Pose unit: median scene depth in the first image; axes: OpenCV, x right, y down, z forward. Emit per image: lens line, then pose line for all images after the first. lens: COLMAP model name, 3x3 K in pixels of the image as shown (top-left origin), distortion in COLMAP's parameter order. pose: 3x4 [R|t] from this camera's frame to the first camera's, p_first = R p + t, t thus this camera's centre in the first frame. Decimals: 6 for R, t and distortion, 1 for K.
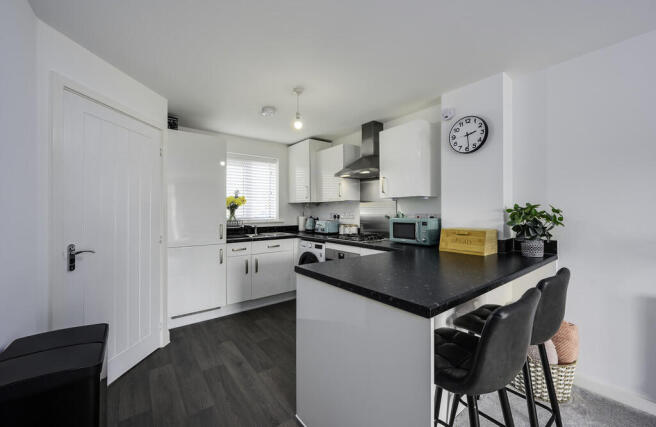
lens RADIAL K [[258.2, 0, 330.5], [0, 258.2, 211.4], [0, 0, 1]] dist [-0.000770, -0.000019]
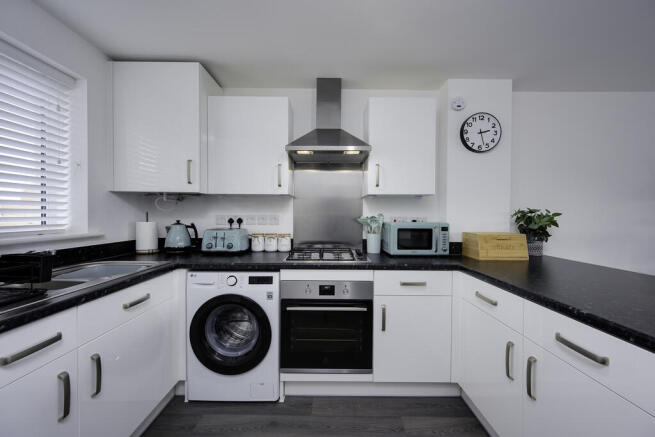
lens RADIAL K [[259.4, 0, 331.8], [0, 259.4, 218.5], [0, 0, 1]] dist [0.002745, 0.000155]
pose [[0.611481, 0.000722, 0.791259, -0.340803], [-0.010258, 0.999923, 0.007014, 0.008436], [-0.791192, -0.012406, 0.611441, 0.533455]]
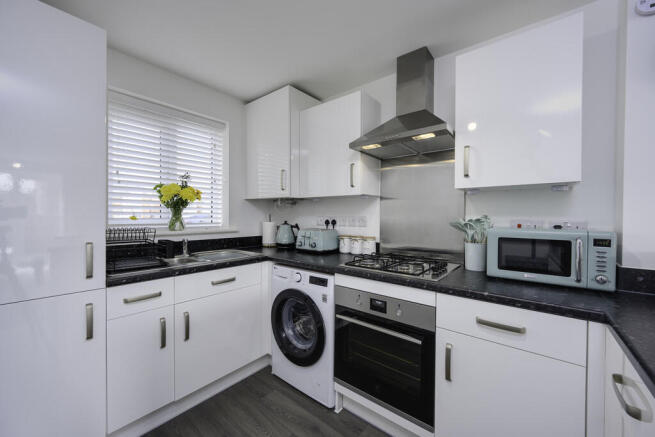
lens RADIAL K [[259.4, 0, 325.9], [0, 259.4, 218.7], [0, 0, 1]] dist [0.002745, 0.000155]
pose [[0.975764, 0.013197, 0.218429, -0.135844], [-0.015267, 0.999853, 0.007789, 0.006838], [-0.218294, -0.010935, 0.975822, 0.455154]]
